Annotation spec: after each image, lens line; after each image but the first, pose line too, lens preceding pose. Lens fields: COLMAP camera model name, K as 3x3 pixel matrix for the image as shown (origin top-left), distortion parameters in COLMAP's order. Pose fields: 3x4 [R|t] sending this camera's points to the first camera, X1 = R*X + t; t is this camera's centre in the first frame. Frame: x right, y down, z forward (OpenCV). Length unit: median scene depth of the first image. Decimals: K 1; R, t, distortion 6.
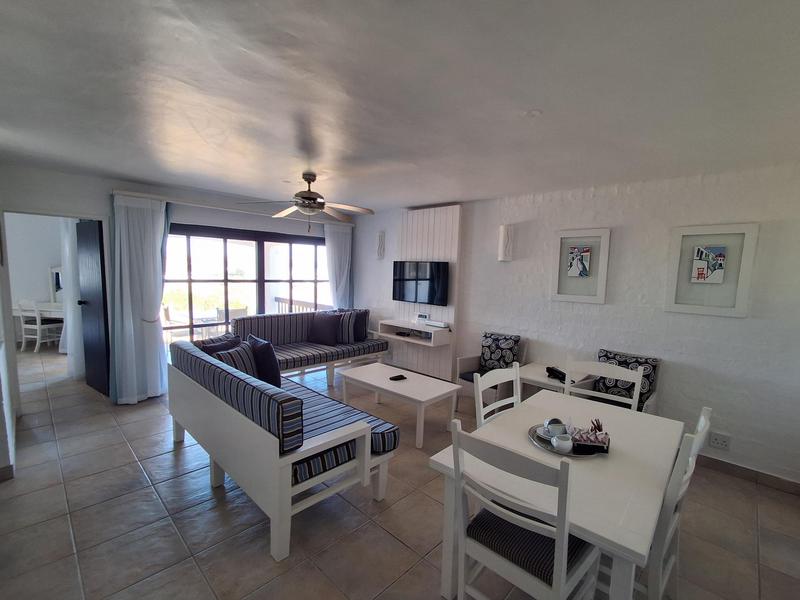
lens RADIAL K [[367.0, 0, 415.4], [0, 367.0, 313.1], [0, 0, 1]] dist [-0.003785, -0.000234]
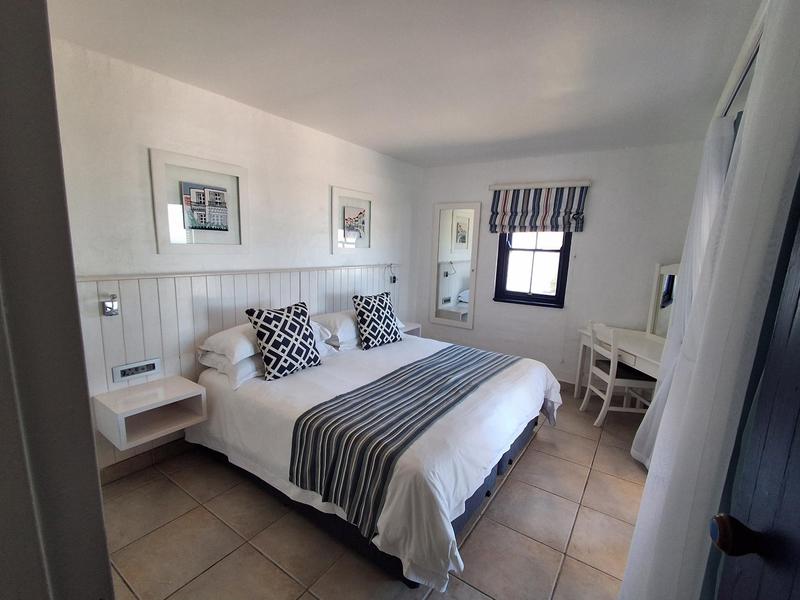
lens RADIAL K [[367.0, 0, 398.7], [0, 367.0, 305.7], [0, 0, 1]] dist [-0.003785, -0.000234]
pose [[0.143766, 0.147823, -0.978509, -0.589558], [-0.150973, 0.980483, 0.125939, -0.082402], [0.978028, 0.129623, 0.163278, 0.613926]]
